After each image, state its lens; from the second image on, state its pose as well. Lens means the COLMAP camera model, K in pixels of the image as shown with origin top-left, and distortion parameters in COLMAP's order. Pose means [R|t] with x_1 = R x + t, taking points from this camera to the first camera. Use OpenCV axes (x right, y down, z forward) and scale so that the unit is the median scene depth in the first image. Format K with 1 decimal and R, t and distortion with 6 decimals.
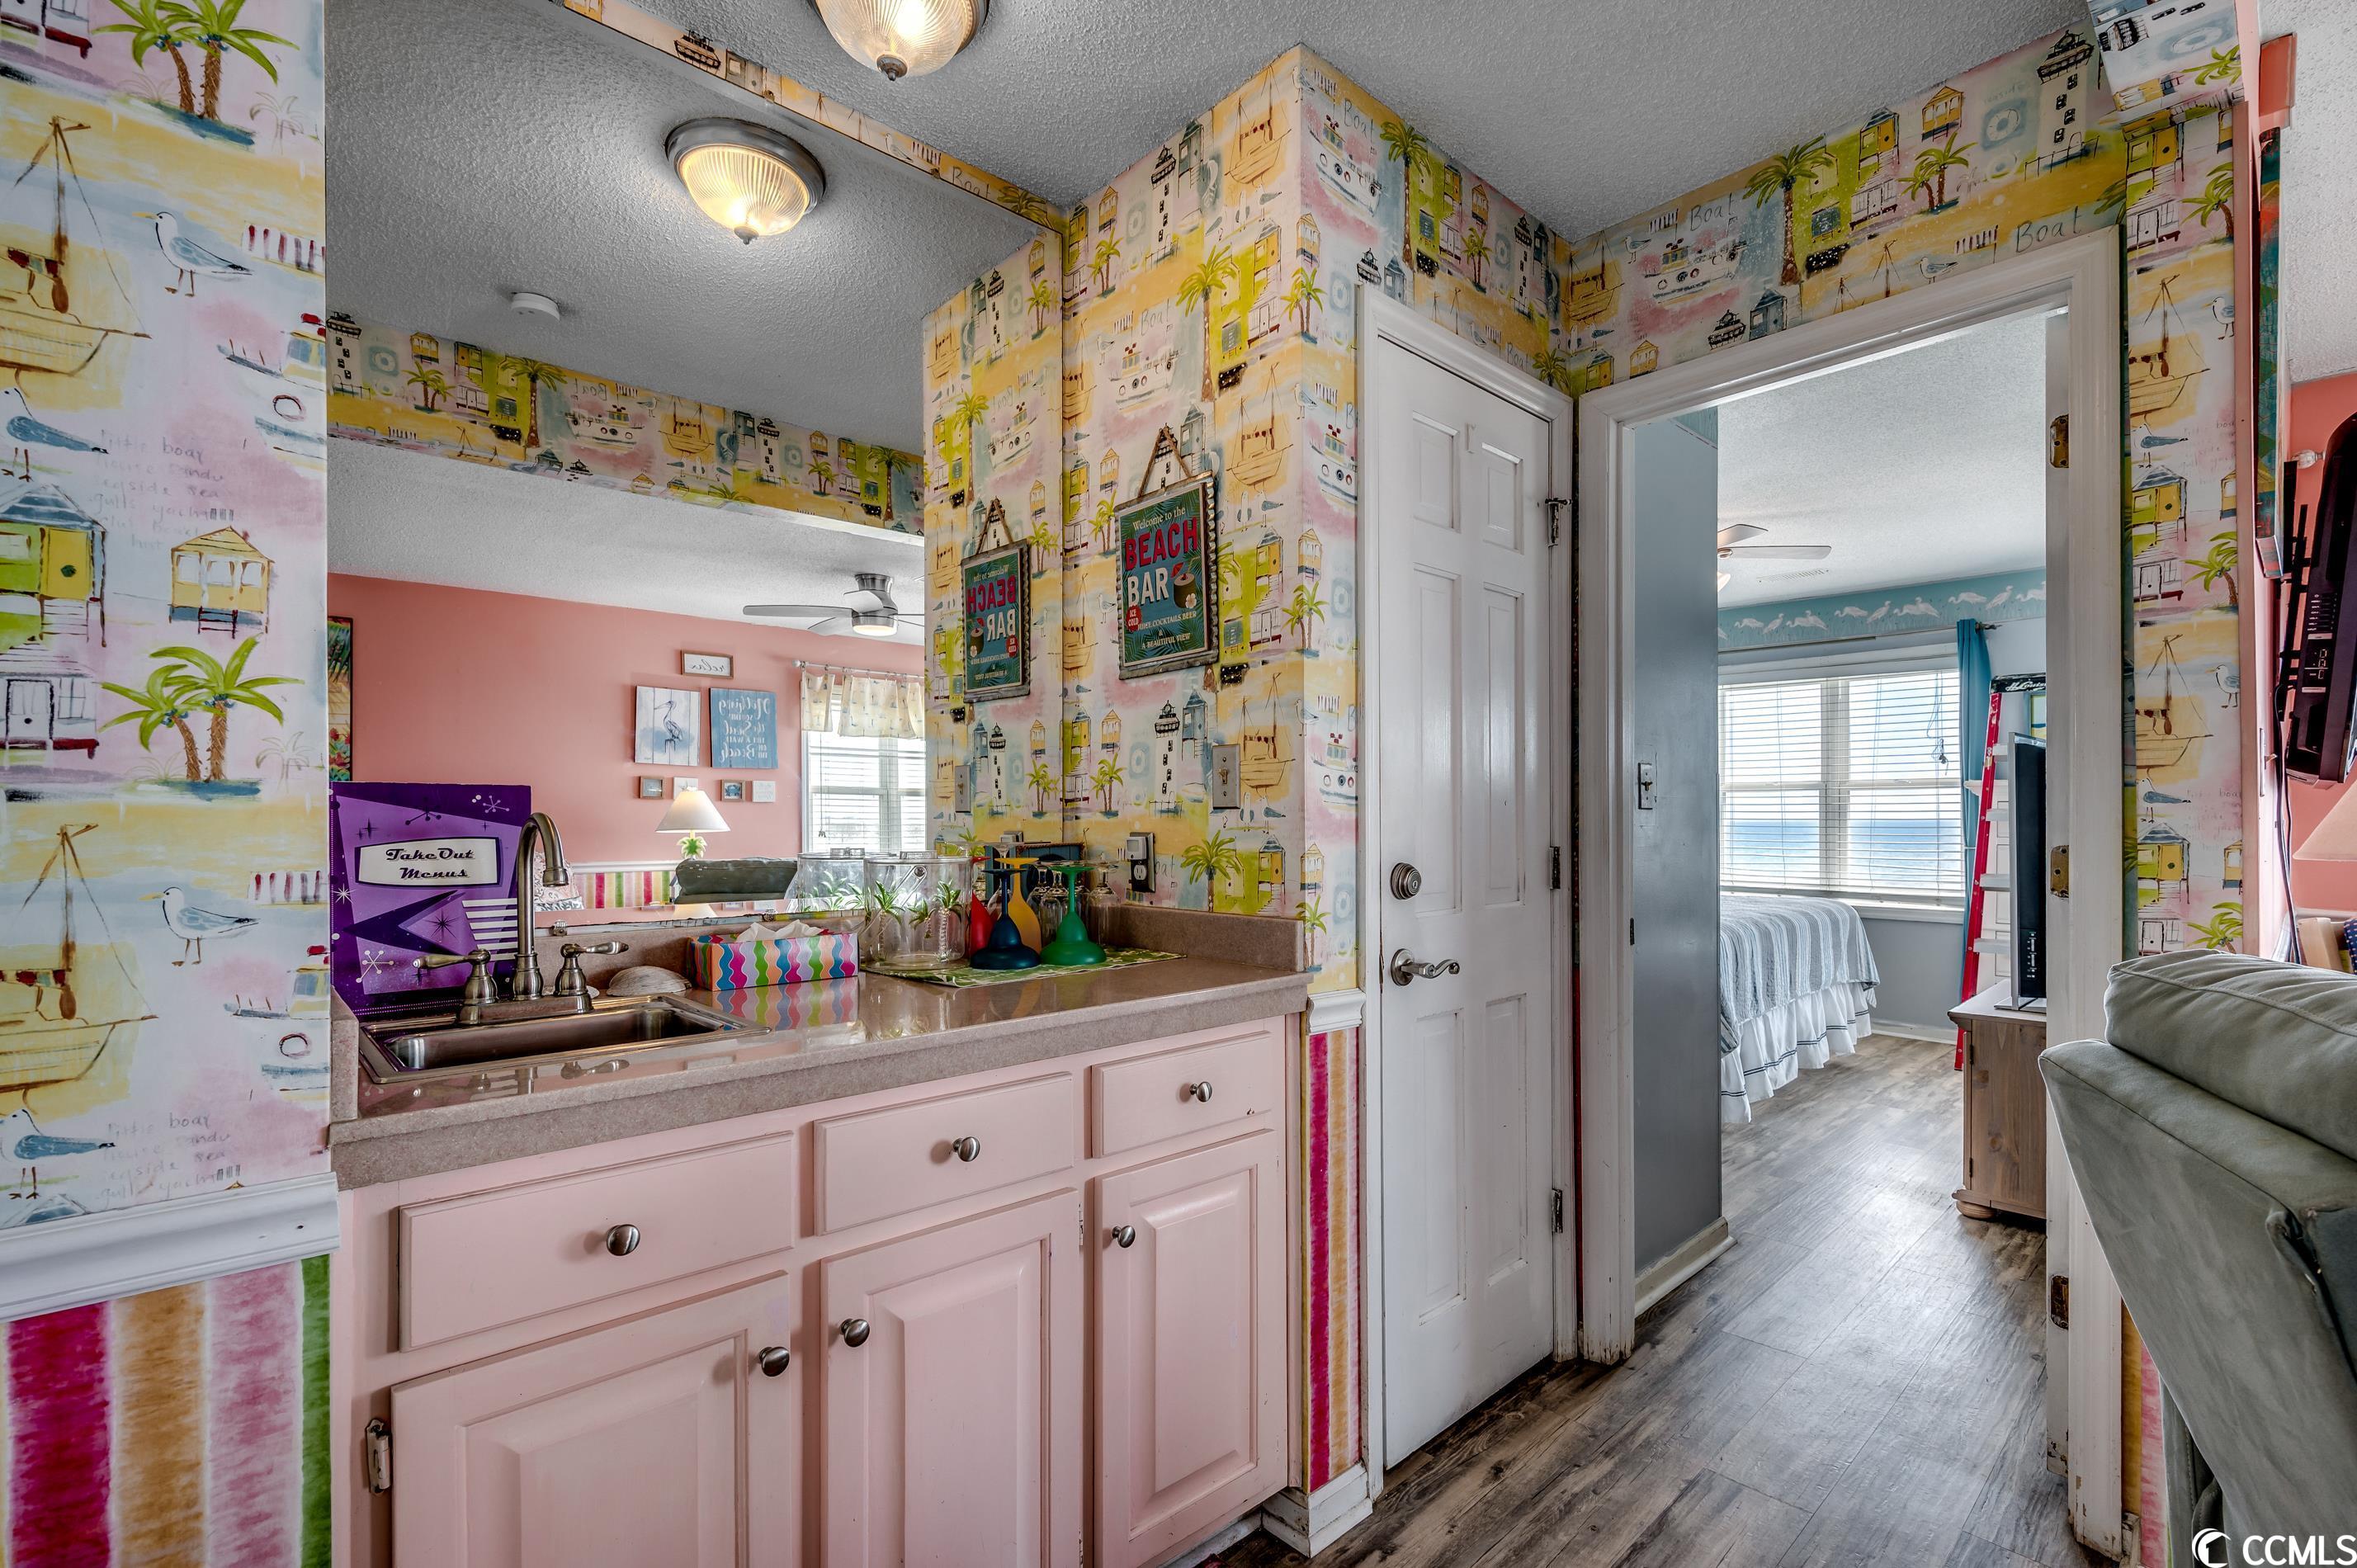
lens RADIAL K [[1108.1, 0, 1193.5], [0, 1108.1, 818.7], [0, 0, 1]] dist [0.025749, -0.000280]
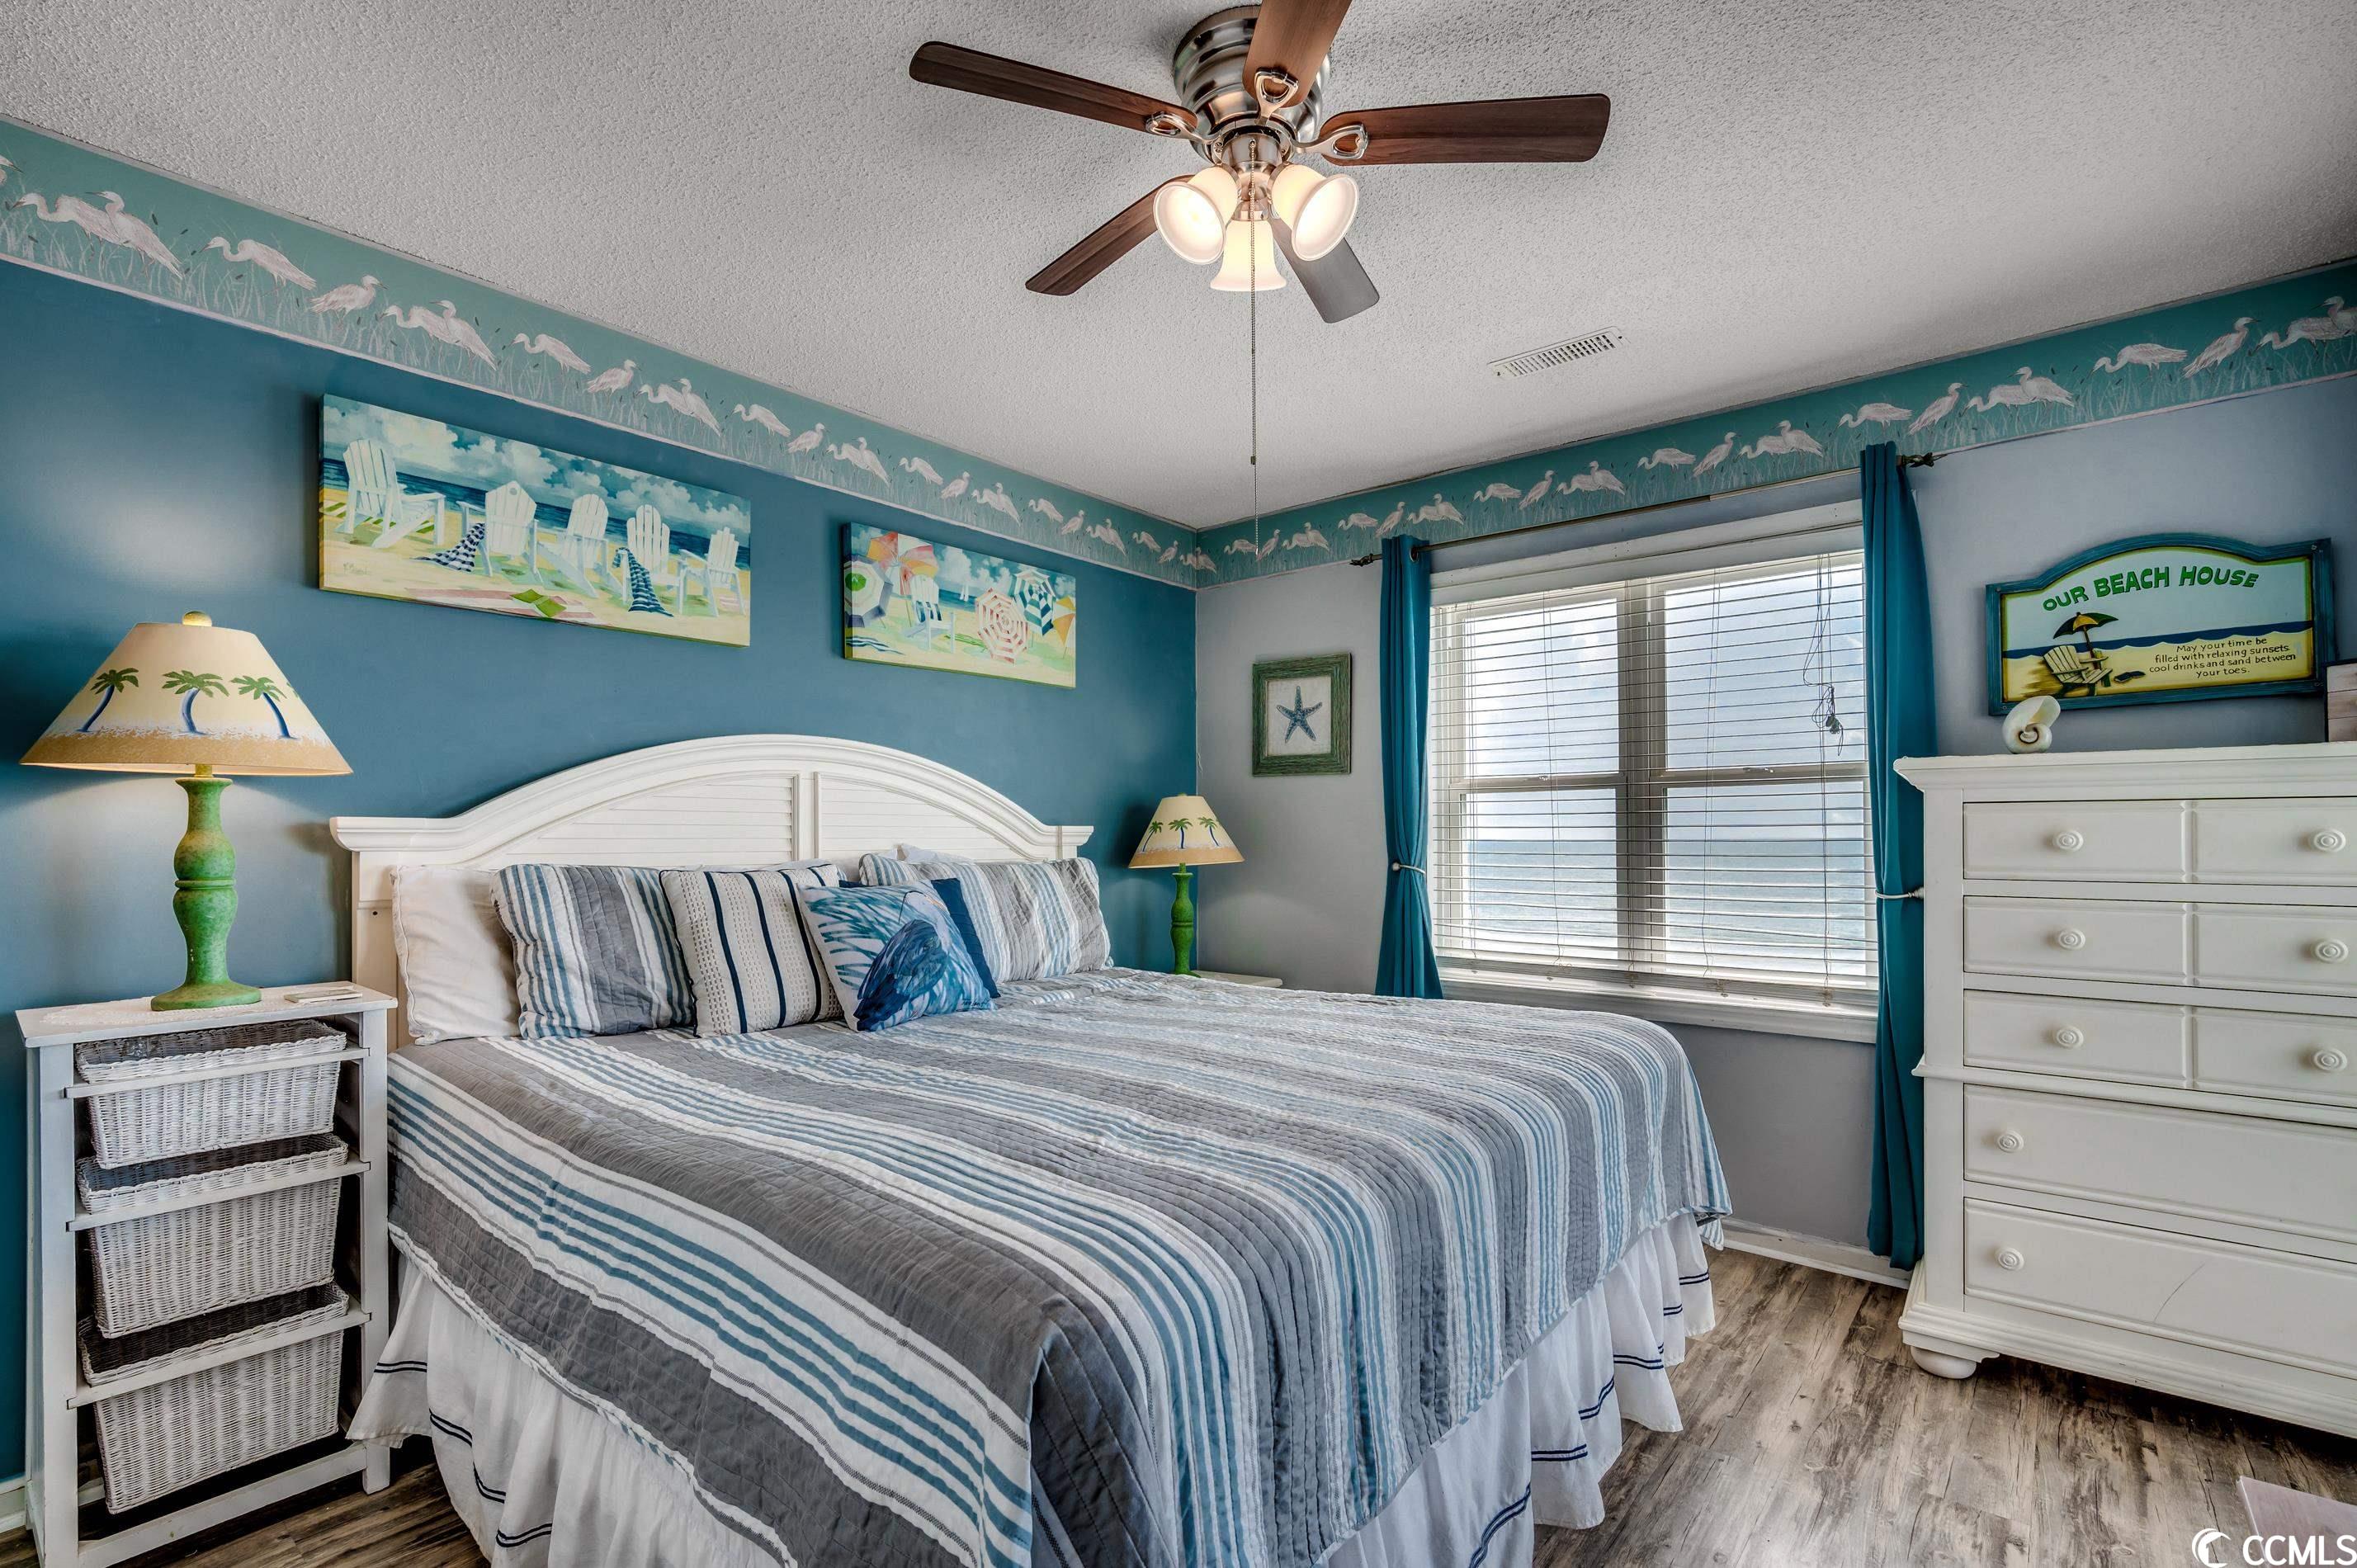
lens RADIAL K [[1054.0, 0, 1171.6], [0, 1054.0, 811.7], [0, 0, 1]] dist [0.001265, 0.000482]
pose [[0.995892, 0.003141, 0.090499, 0.315778], [-0.001660, 0.999864, -0.016437, -0.004146], [-0.090538, 0.016219, 0.995761, 0.536640]]
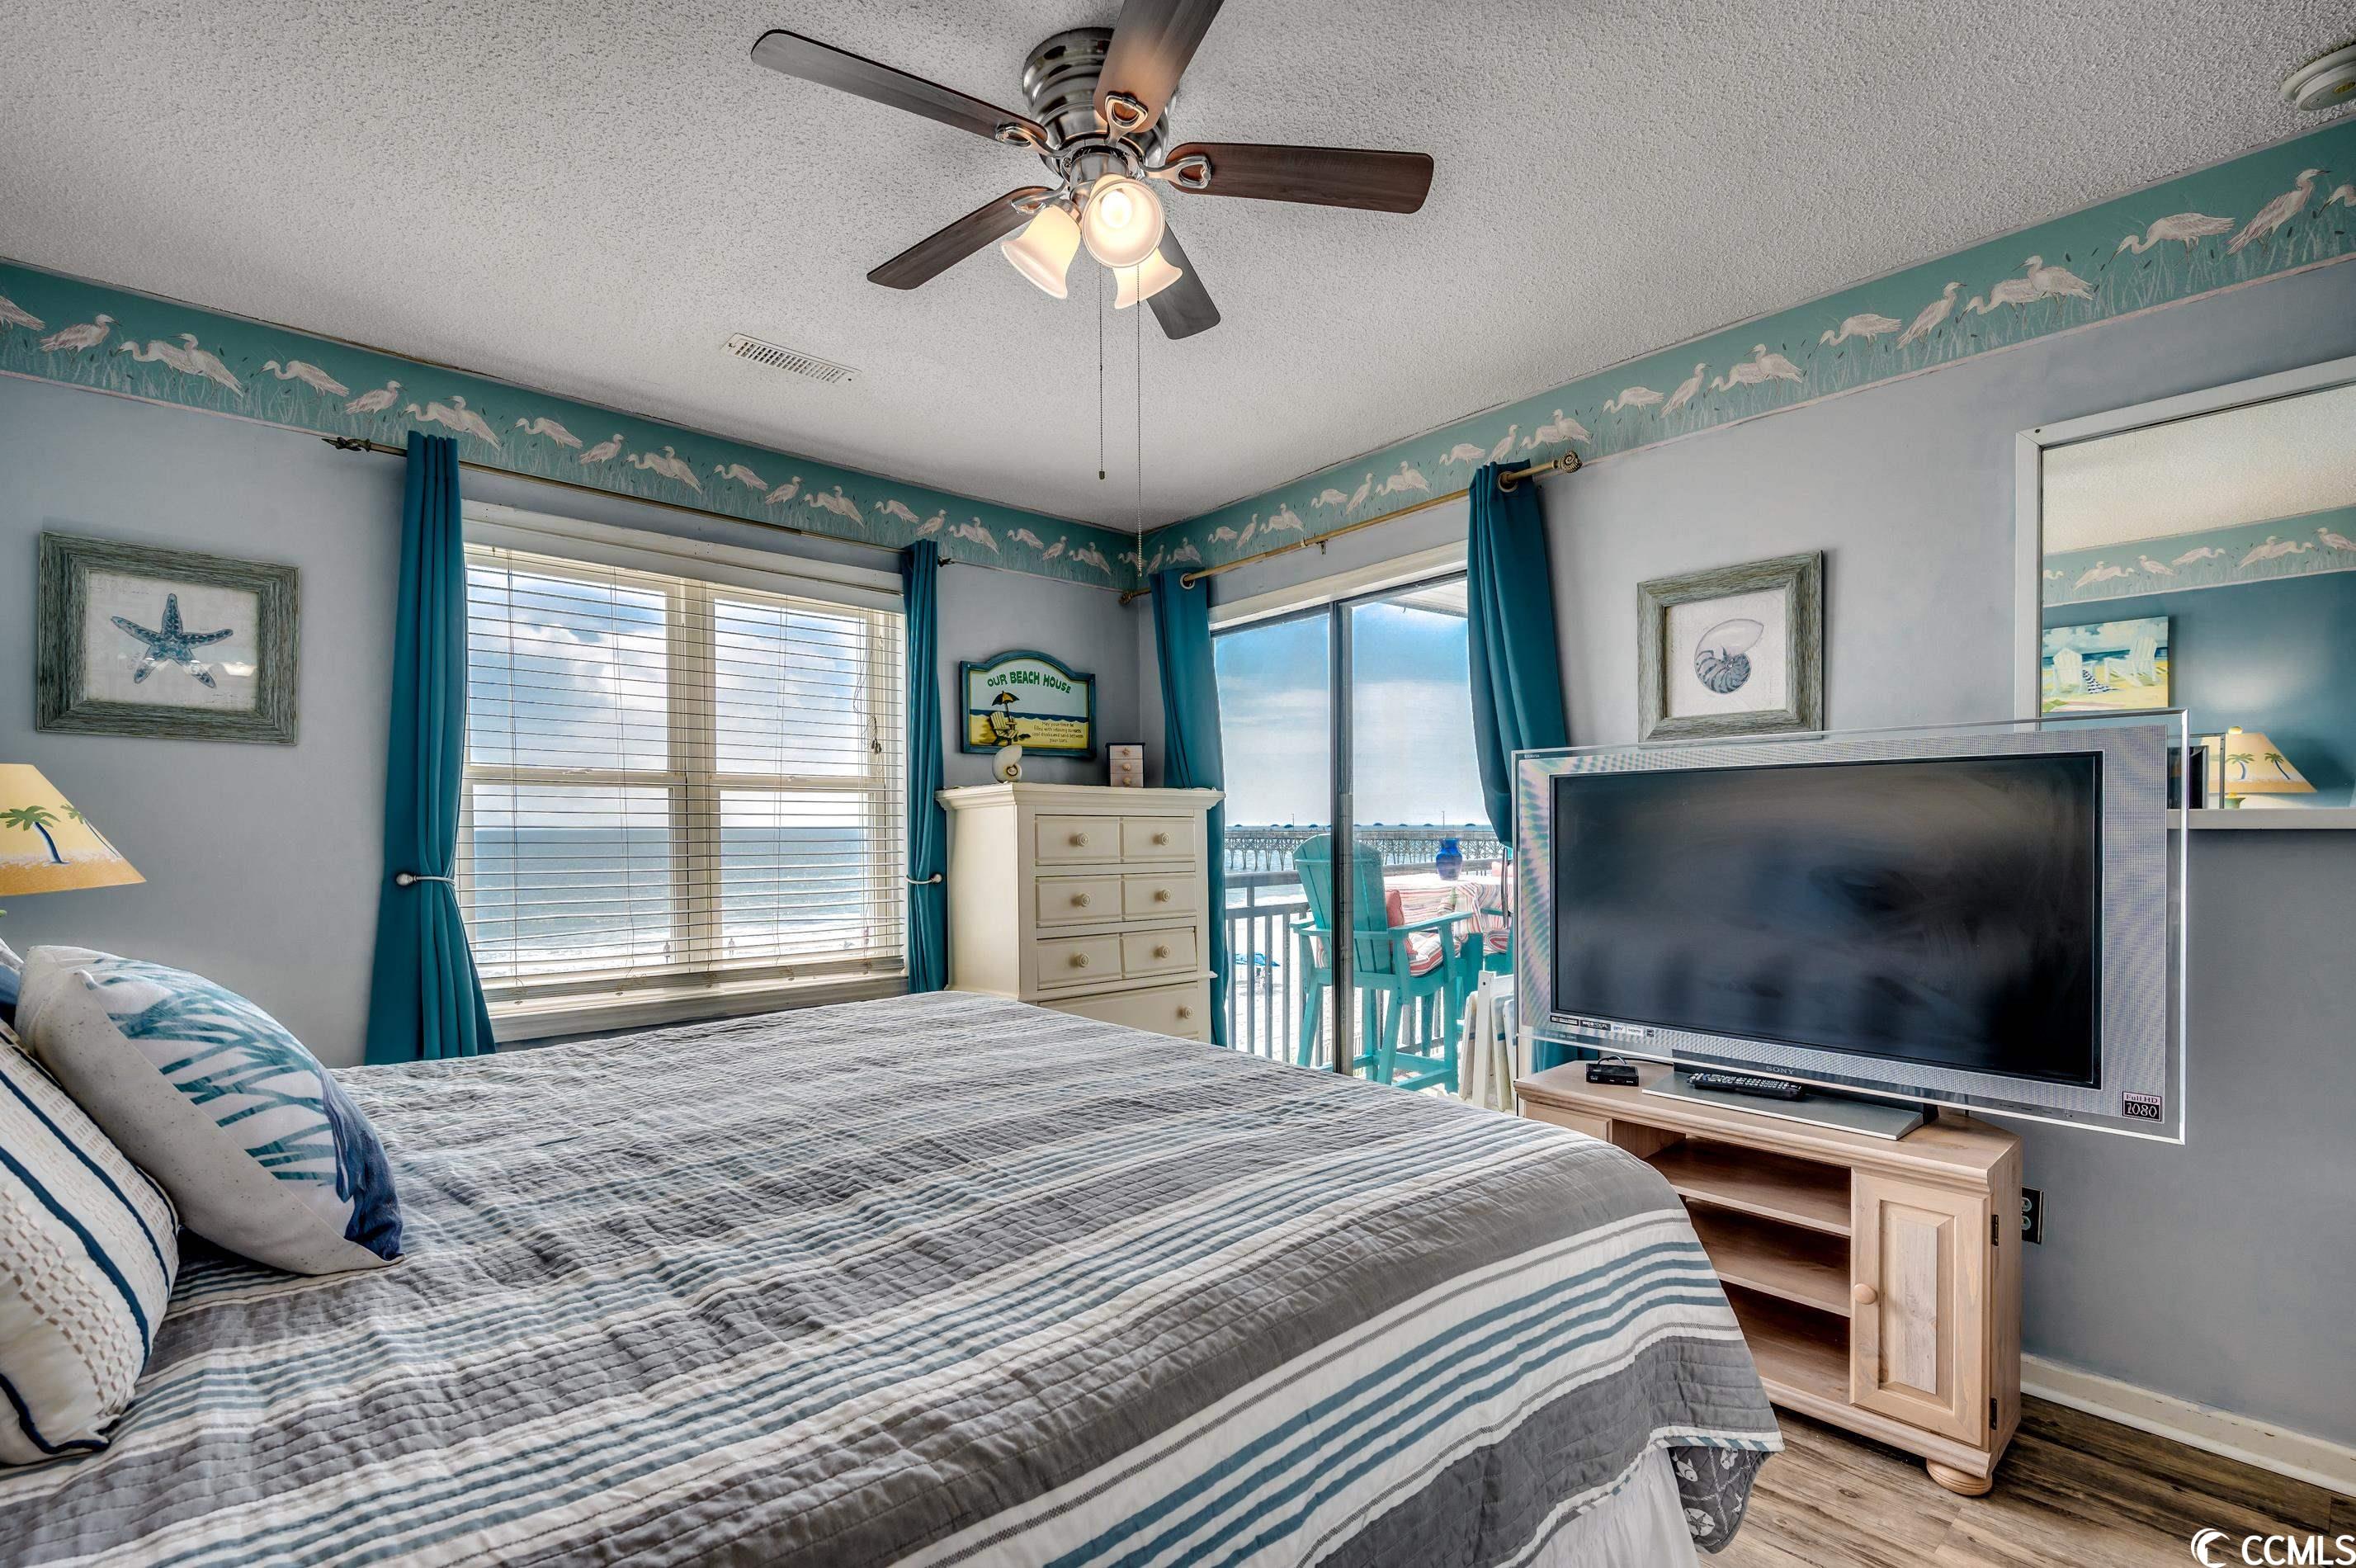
lens RADIAL K [[1045.7, 0, 1187.5], [0, 1045.7, 818.2], [0, 0, 1]] dist [-0.000895, -0.000305]
pose [[0.063234, 0.015448, 0.997879, 0.076943], [-0.007388, 0.999860, -0.015010, -0.004406], [-0.997971, -0.006423, 0.063339, 0.773467]]
